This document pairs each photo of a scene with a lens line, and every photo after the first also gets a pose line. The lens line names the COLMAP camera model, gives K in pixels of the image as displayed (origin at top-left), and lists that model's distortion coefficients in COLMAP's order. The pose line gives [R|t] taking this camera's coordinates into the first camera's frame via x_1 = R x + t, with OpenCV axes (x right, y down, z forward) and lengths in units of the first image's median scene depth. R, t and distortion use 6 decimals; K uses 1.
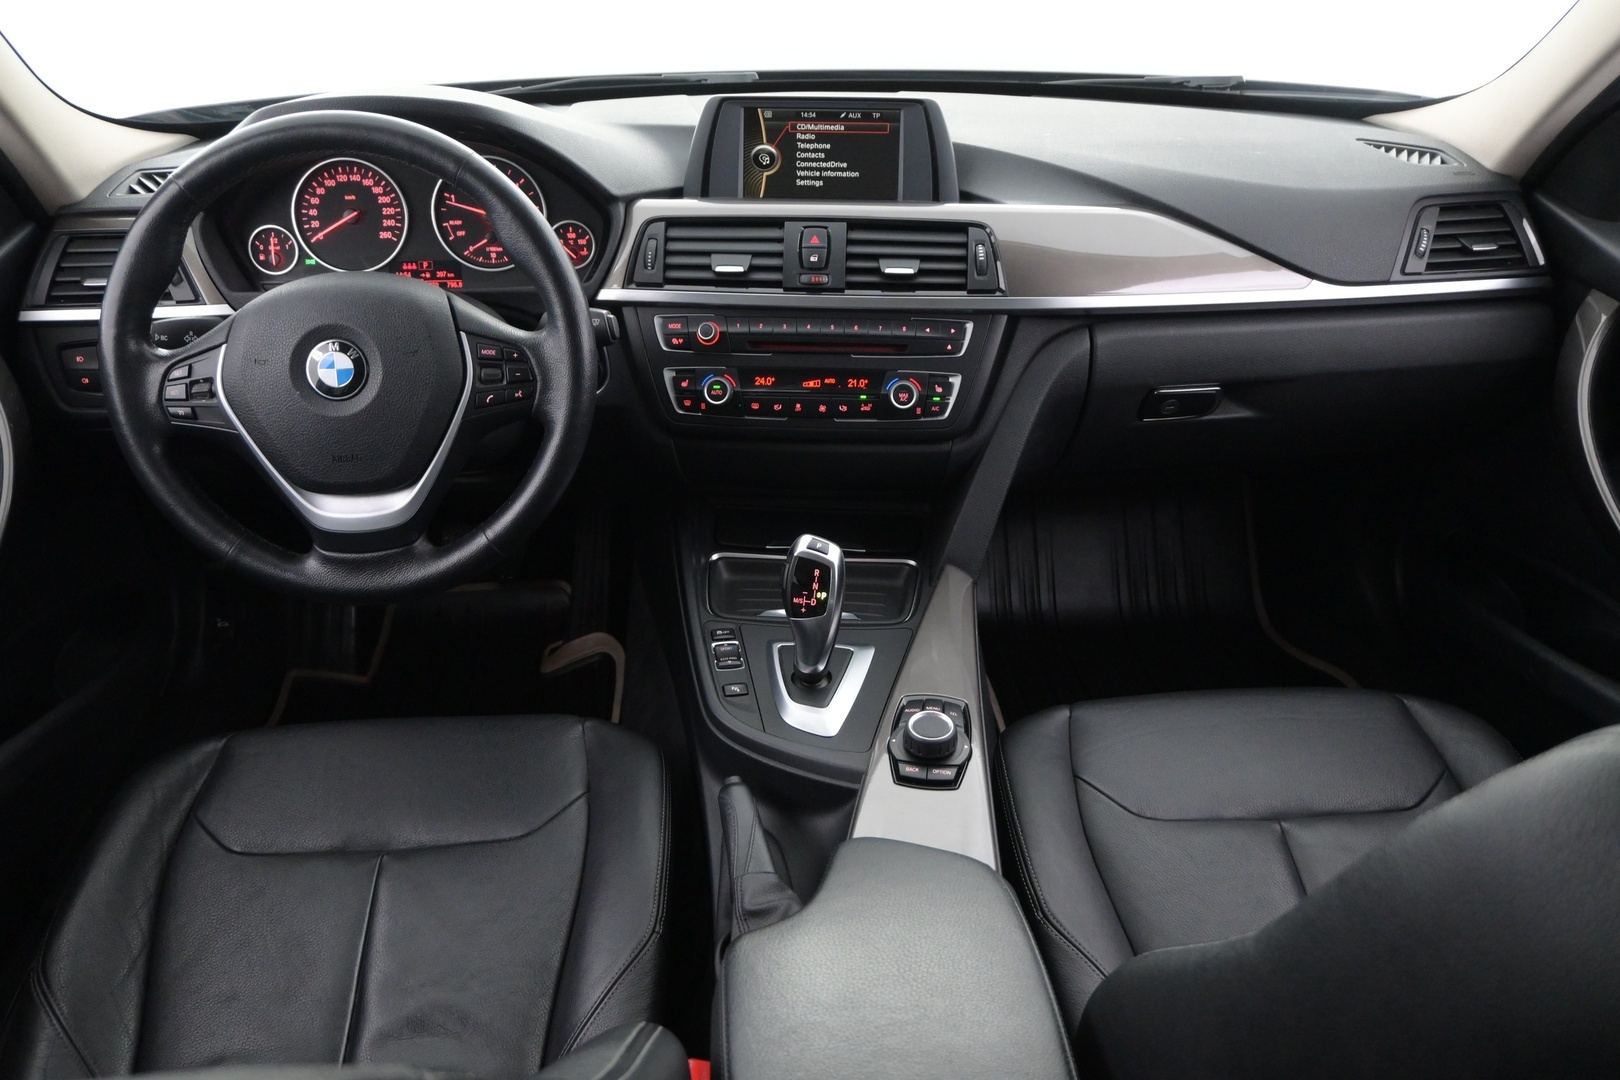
lens RADIAL K [[1345.0, 0, 811.8], [0, 1345.0, 523.7], [0, 0, 1]] dist [0.011424, -0.004008]
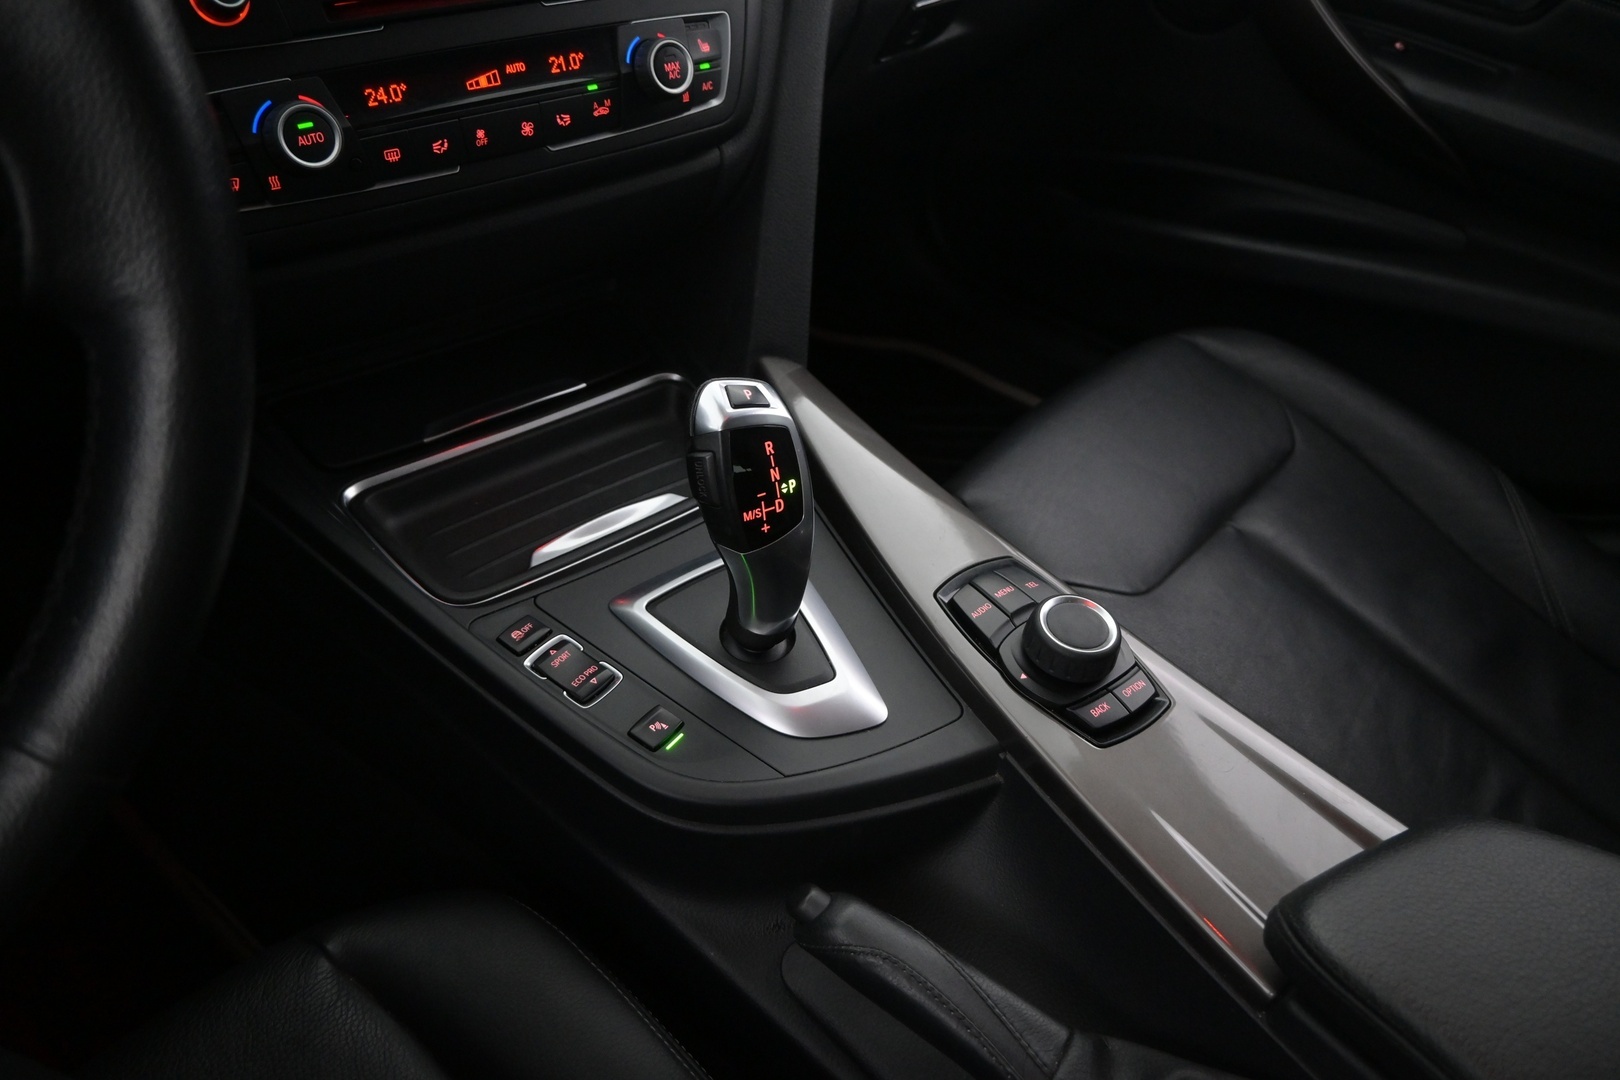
lens RADIAL K [[1118.3, 0, 812.6], [0, 1118.3, 536.5], [0, 0, 1]] dist [0.006140, -0.003555]
pose [[0.710159, -0.413420, 0.569876, -0.208359], [0.263664, 0.906701, 0.329204, -0.057911], [-0.652806, -0.083532, 0.752905, 0.614038]]
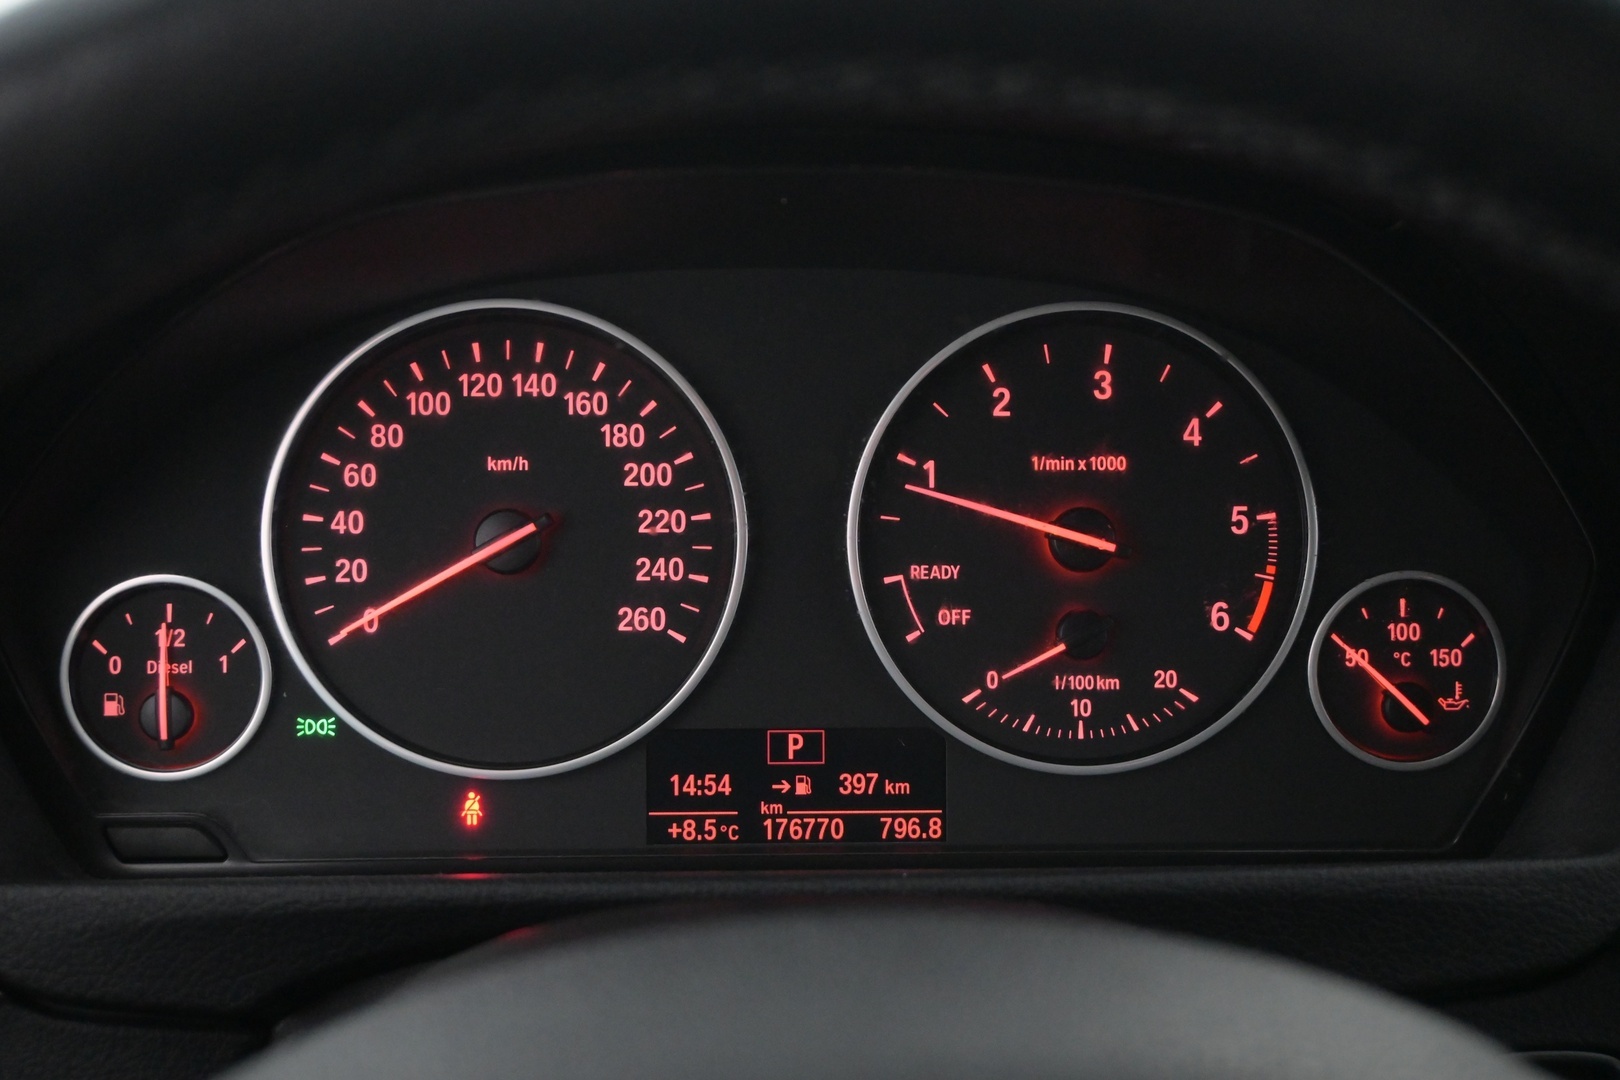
lens RADIAL K [[2043.8, 0, 809.3], [0, 2043.8, 544.8], [0, 0, 1]] dist [0.006491, 0.000000]
pose [[0.999902, 0.013989, 0.000662, -0.296956], [-0.013448, 0.972276, -0.233449, -0.148263], [-0.003909, 0.233417, 0.972369, 0.668560]]
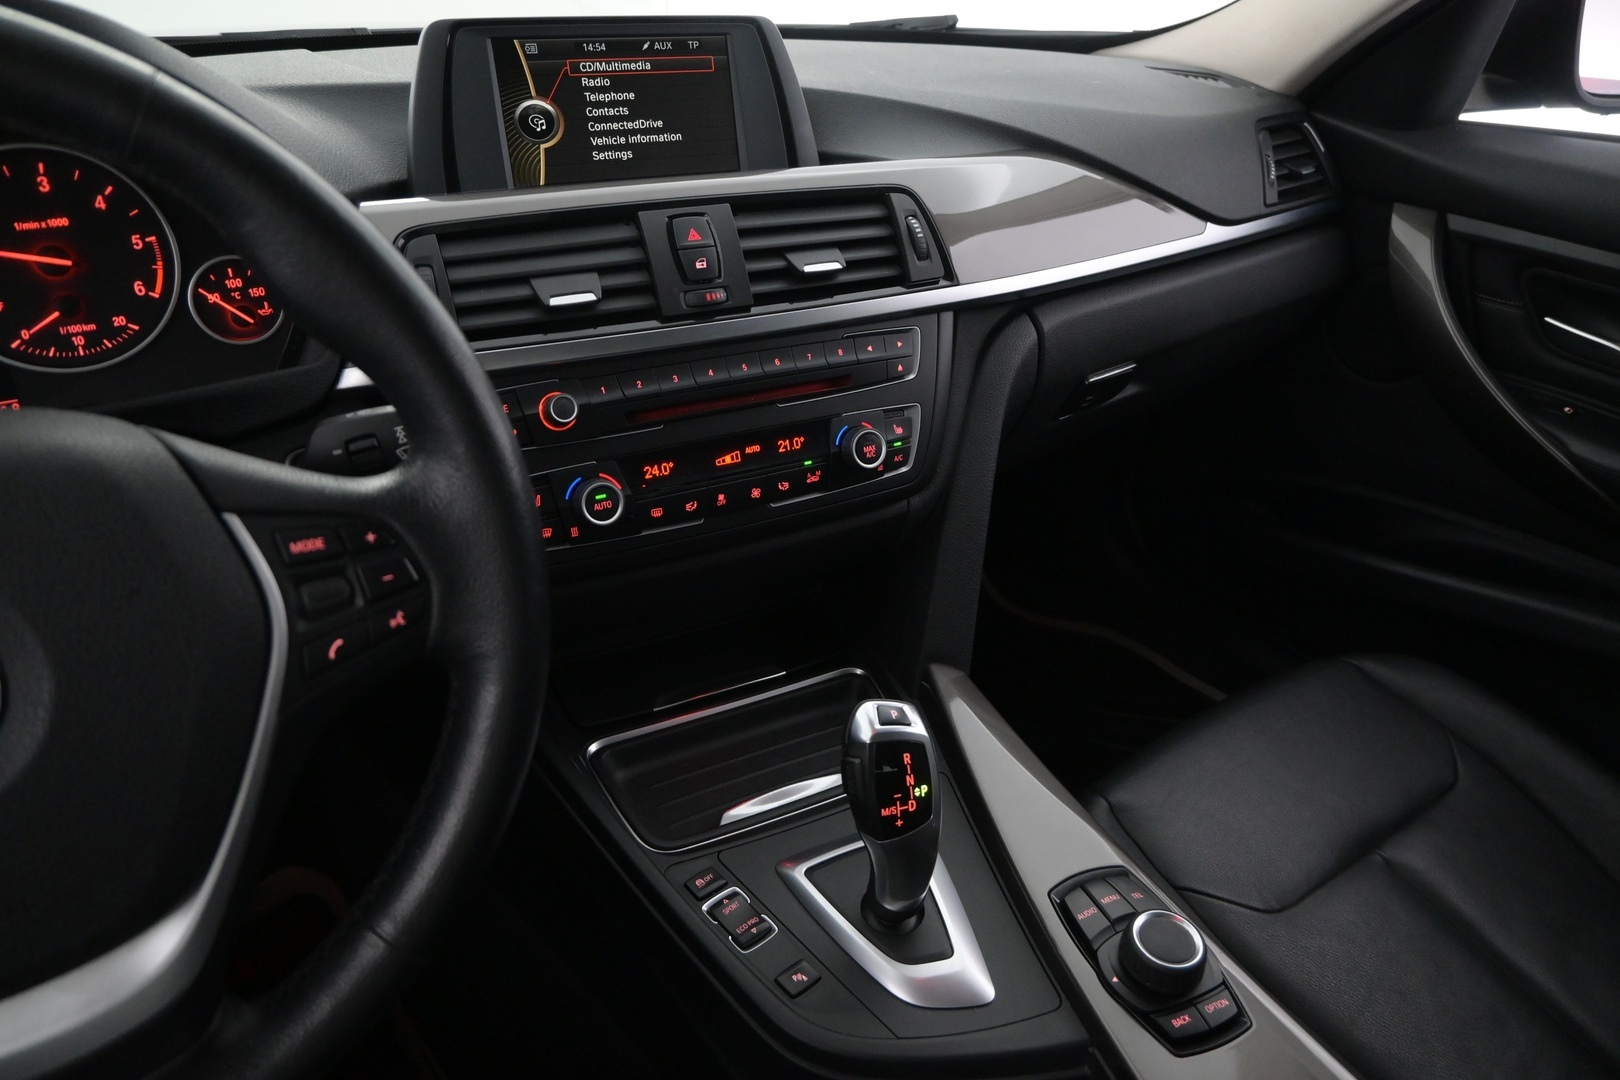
lens RADIAL K [[1118.3, 0, 814.4], [0, 1118.3, 534.1], [0, 0, 1]] dist [0.006140, -0.003555]
pose [[0.847962, -0.235246, 0.474995, -0.227809], [0.222561, 0.971316, 0.083737, -0.104776], [-0.481069, 0.034710, 0.875996, 0.511776]]
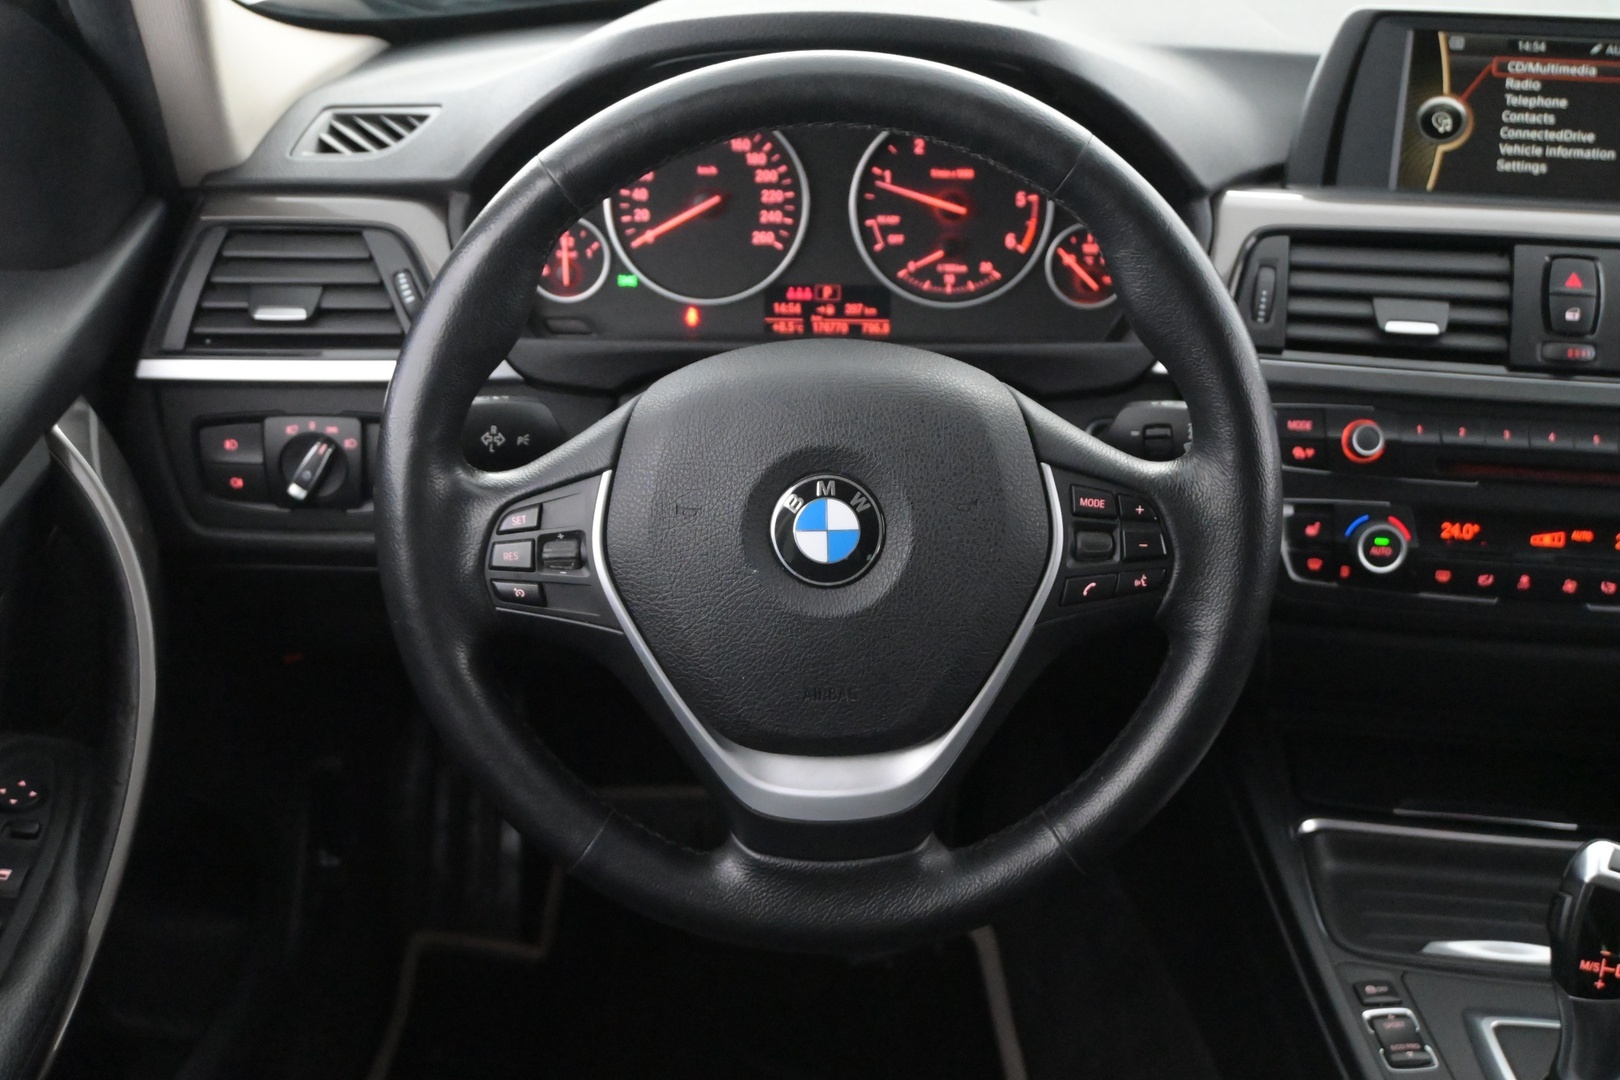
lens RADIAL K [[2100.5, 0, 808.5], [0, 2100.5, 529.7], [0, 0, 1]] dist [0.007596, 0.000000]
pose [[0.998665, 0.038711, -0.034190, -0.271841], [-0.039180, 0.999146, -0.013143, -0.084919], [0.033652, 0.014465, 0.999329, 0.132780]]
